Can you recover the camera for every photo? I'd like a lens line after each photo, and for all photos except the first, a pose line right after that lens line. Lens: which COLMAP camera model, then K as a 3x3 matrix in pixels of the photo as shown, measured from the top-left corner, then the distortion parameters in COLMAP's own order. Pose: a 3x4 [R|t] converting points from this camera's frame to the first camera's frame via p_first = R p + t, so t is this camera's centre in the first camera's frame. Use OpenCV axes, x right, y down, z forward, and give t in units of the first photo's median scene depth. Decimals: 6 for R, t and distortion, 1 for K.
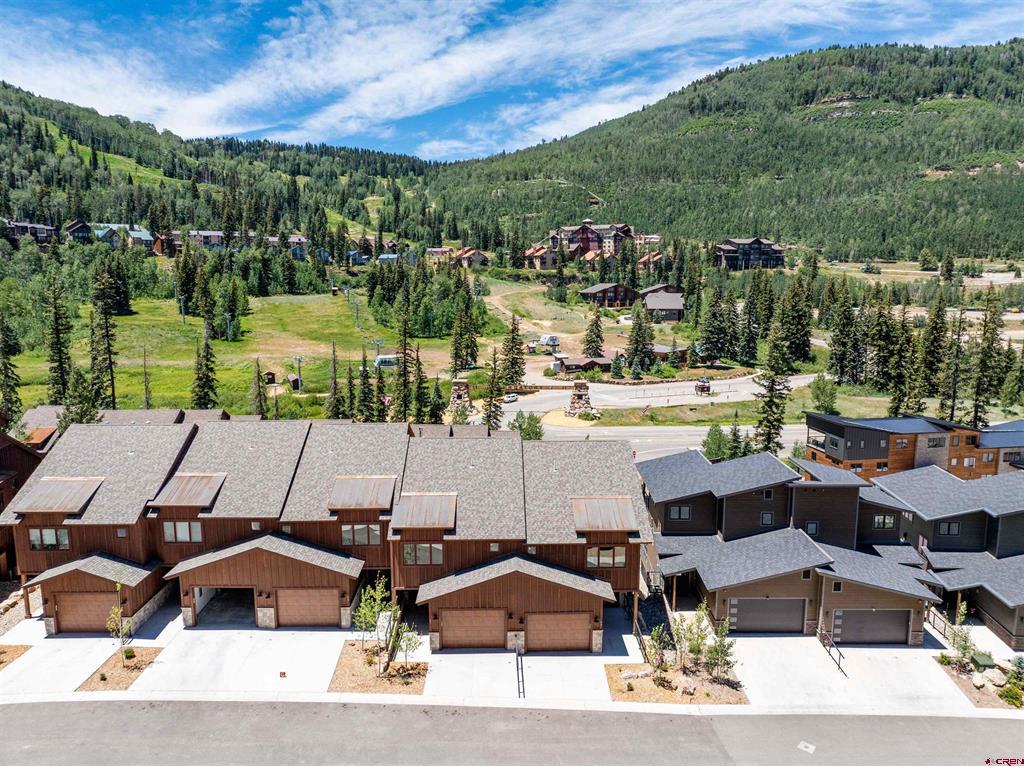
lens RADIAL K [[721.4, 0, 509.4], [0, 721.4, 375.1], [0, 0, 1]] dist [-0.070223, 0.041312]
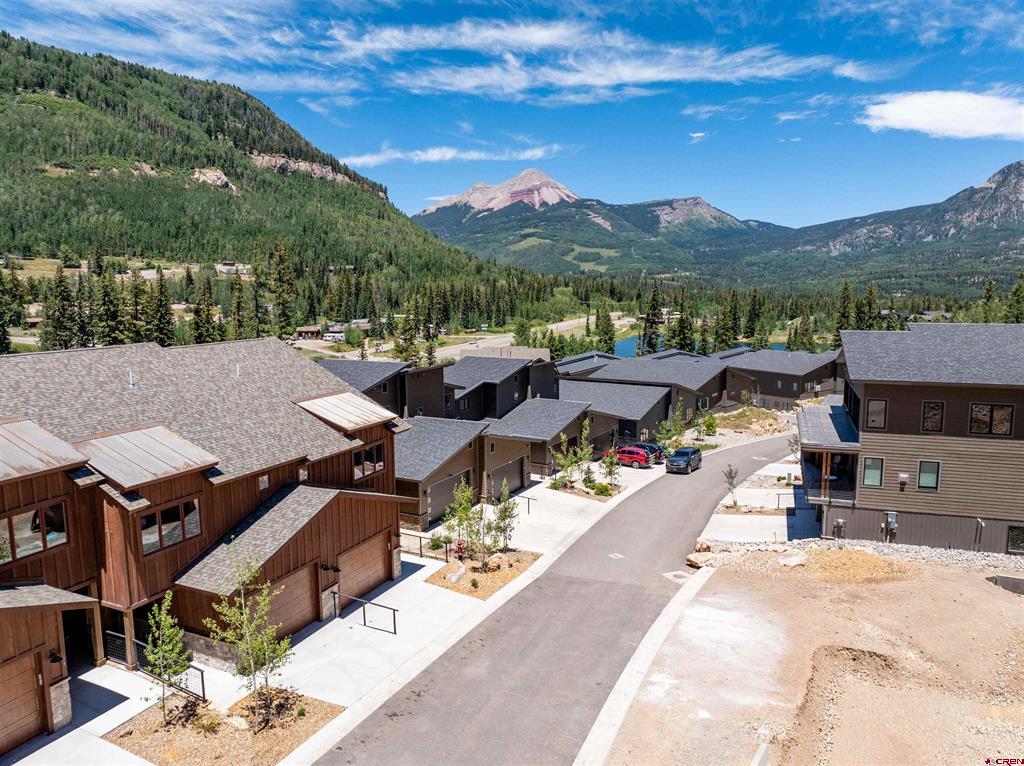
lens RADIAL K [[721.4, 0, 513.5], [0, 721.4, 385.4], [0, 0, 1]] dist [-0.070223, 0.041312]
pose [[0.423810, -0.121051, 0.897625, -0.106128], [0.120056, 0.989792, 0.076797, 0.028502], [-0.897759, 0.075218, 0.434017, 0.111458]]
